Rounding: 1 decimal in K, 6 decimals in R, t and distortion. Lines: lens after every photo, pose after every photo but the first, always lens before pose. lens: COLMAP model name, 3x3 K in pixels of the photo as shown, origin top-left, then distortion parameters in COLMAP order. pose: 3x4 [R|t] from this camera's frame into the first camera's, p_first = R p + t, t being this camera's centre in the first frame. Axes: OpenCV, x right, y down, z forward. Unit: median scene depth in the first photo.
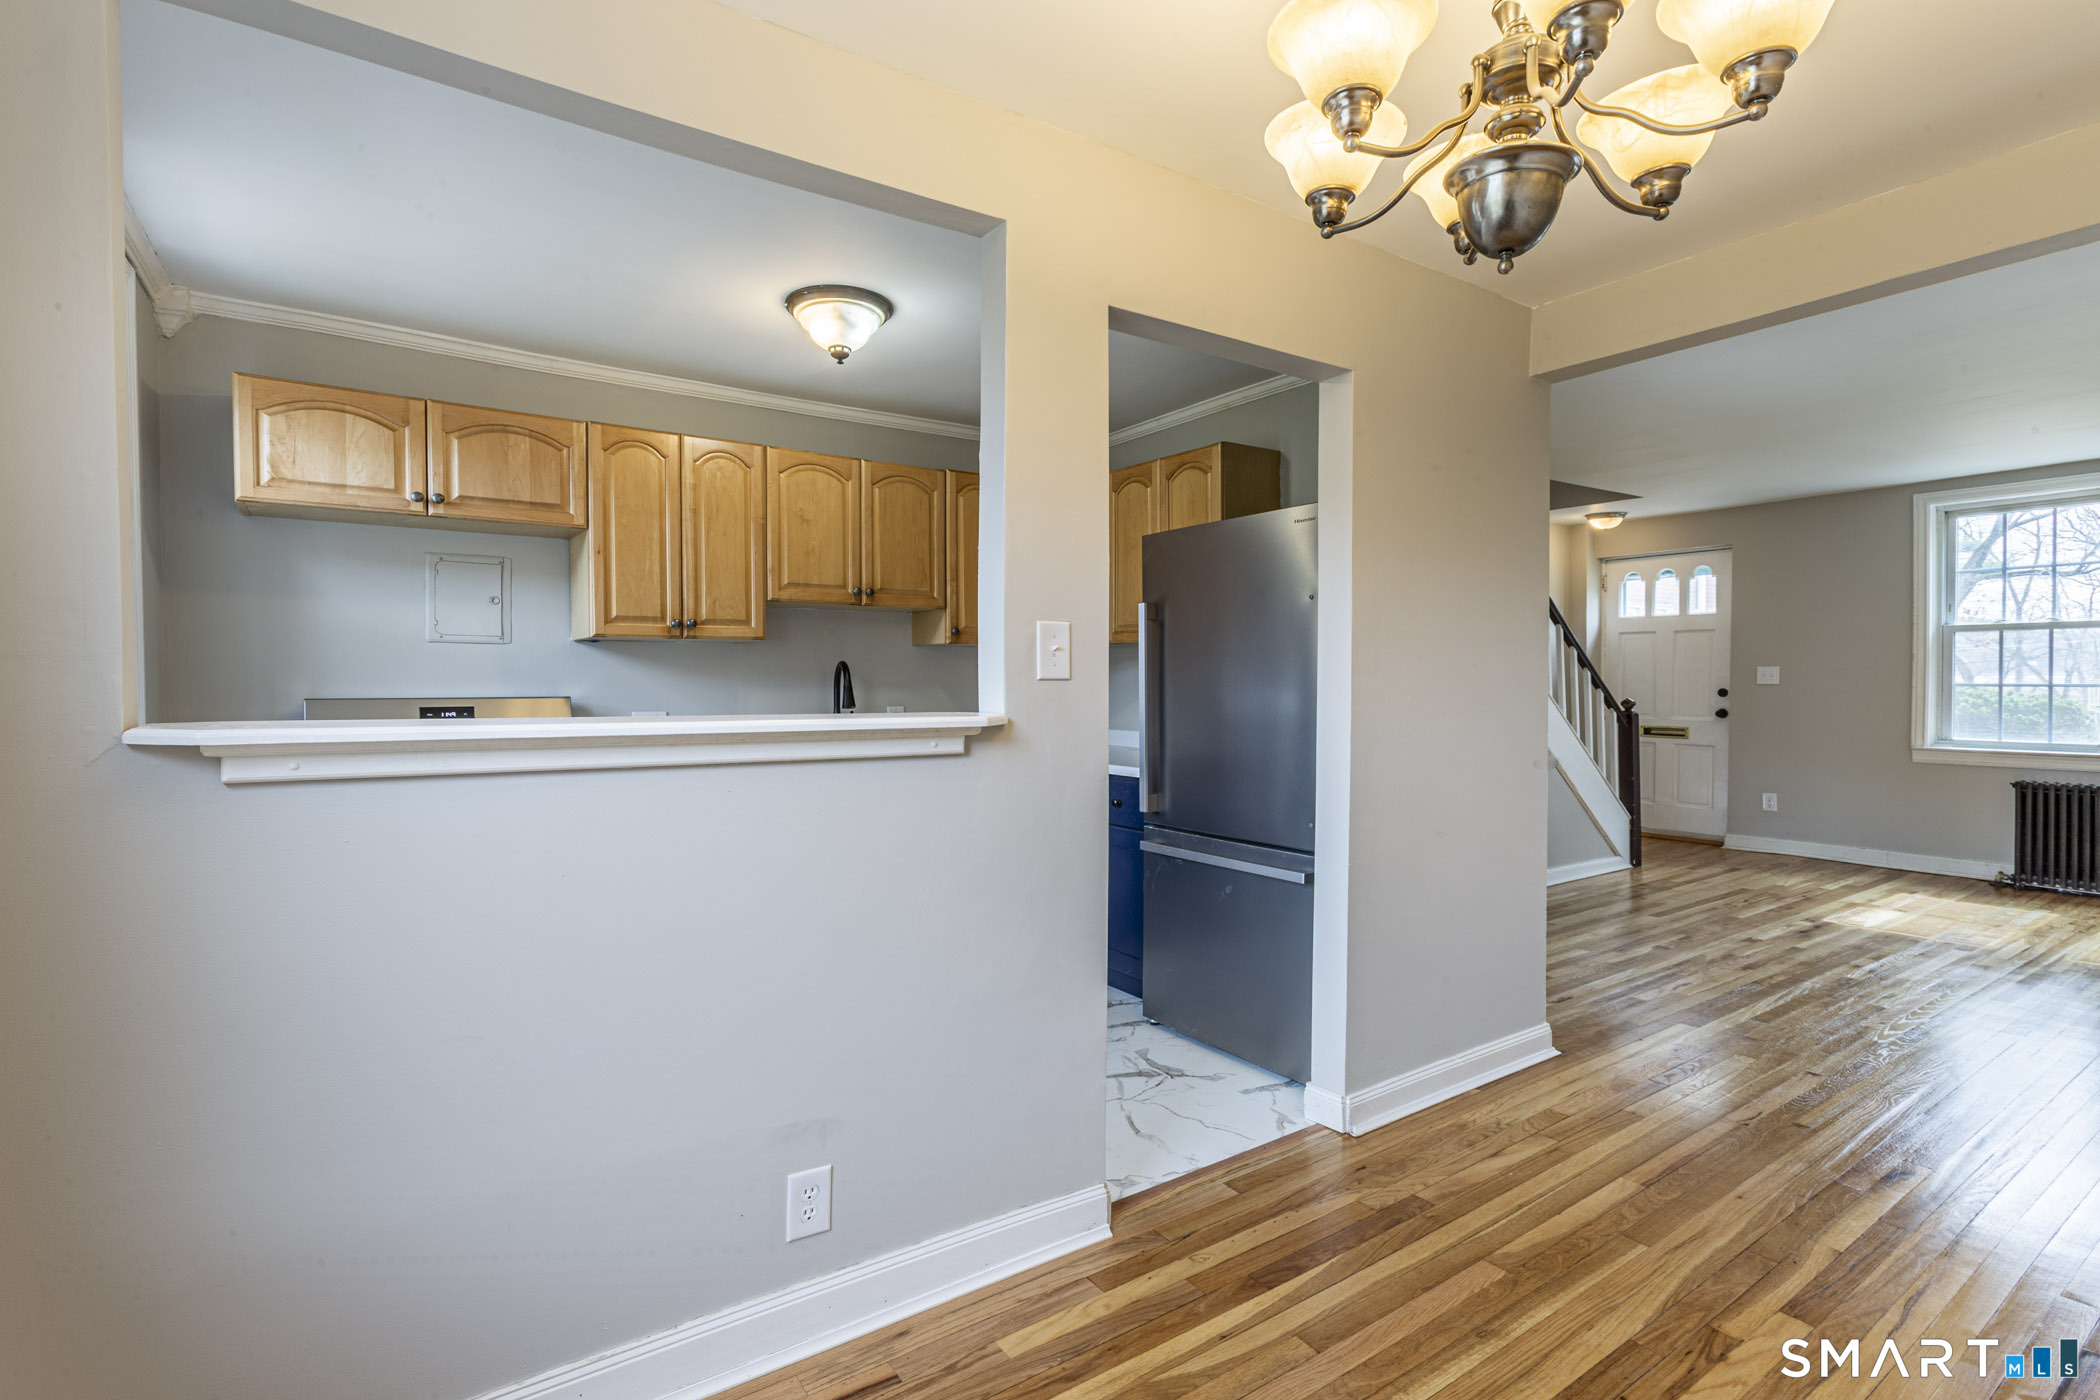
lens RADIAL K [[899.7, 0, 1058.6], [0, 899.7, 701.4], [0, 0, 1]] dist [0.001296, 0.000536]
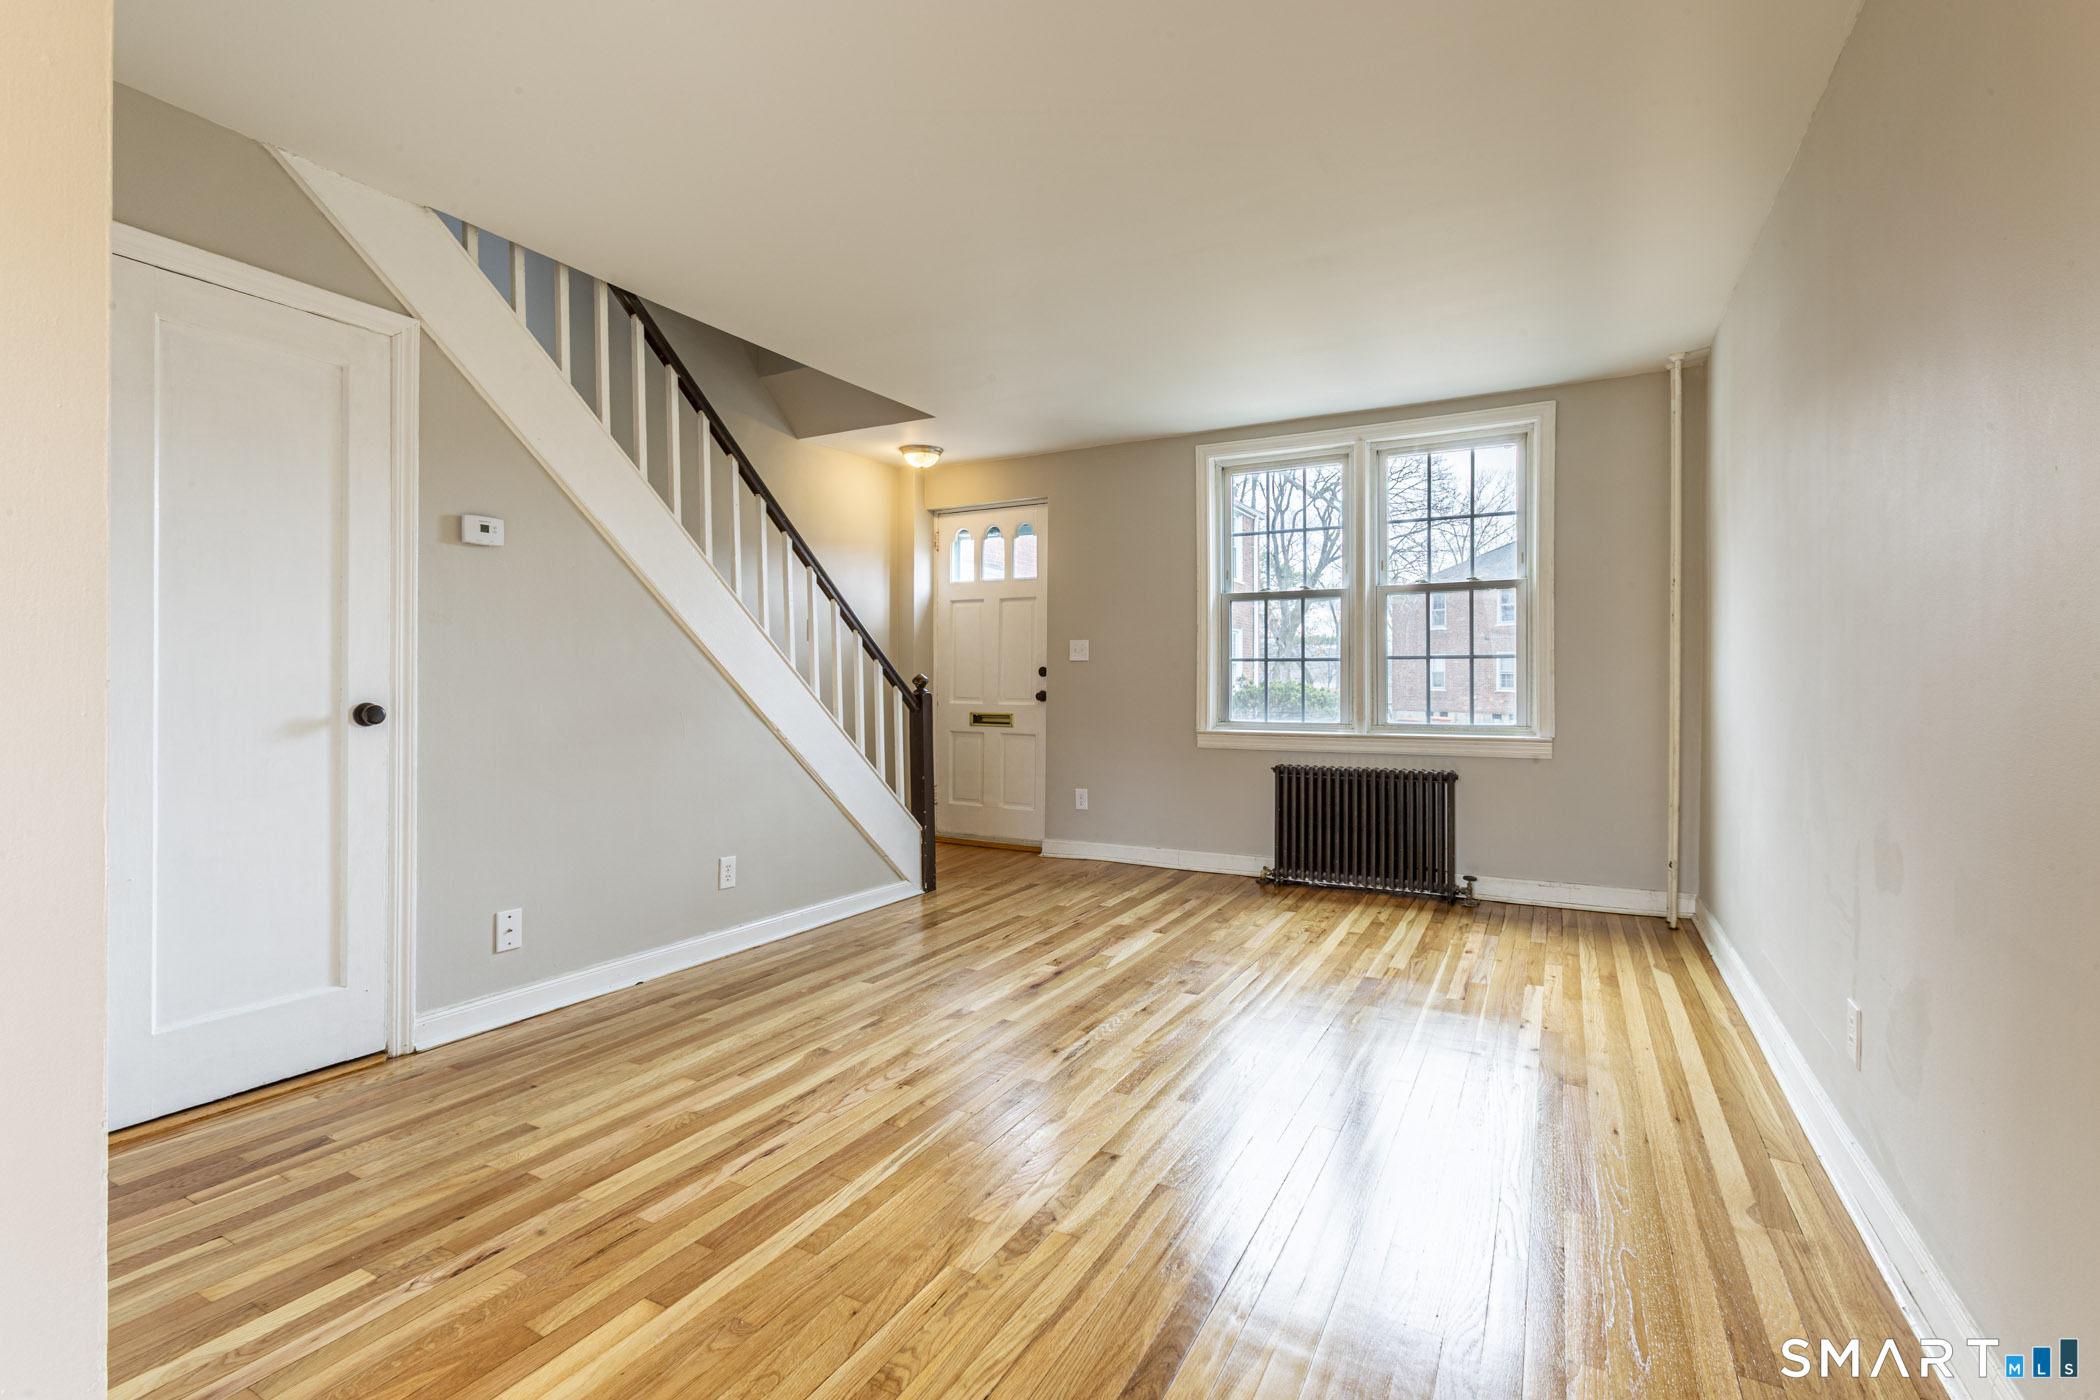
lens RADIAL K [[937.8, 0, 1053.8], [0, 937.8, 691.4], [0, 0, 1]] dist [-0.020471, 0.014908]
pose [[0.871784, 0.003840, 0.489875, 0.346373], [0.002774, 0.999915, -0.012775, 0.022090], [-0.489882, 0.012496, 0.871699, 0.246942]]
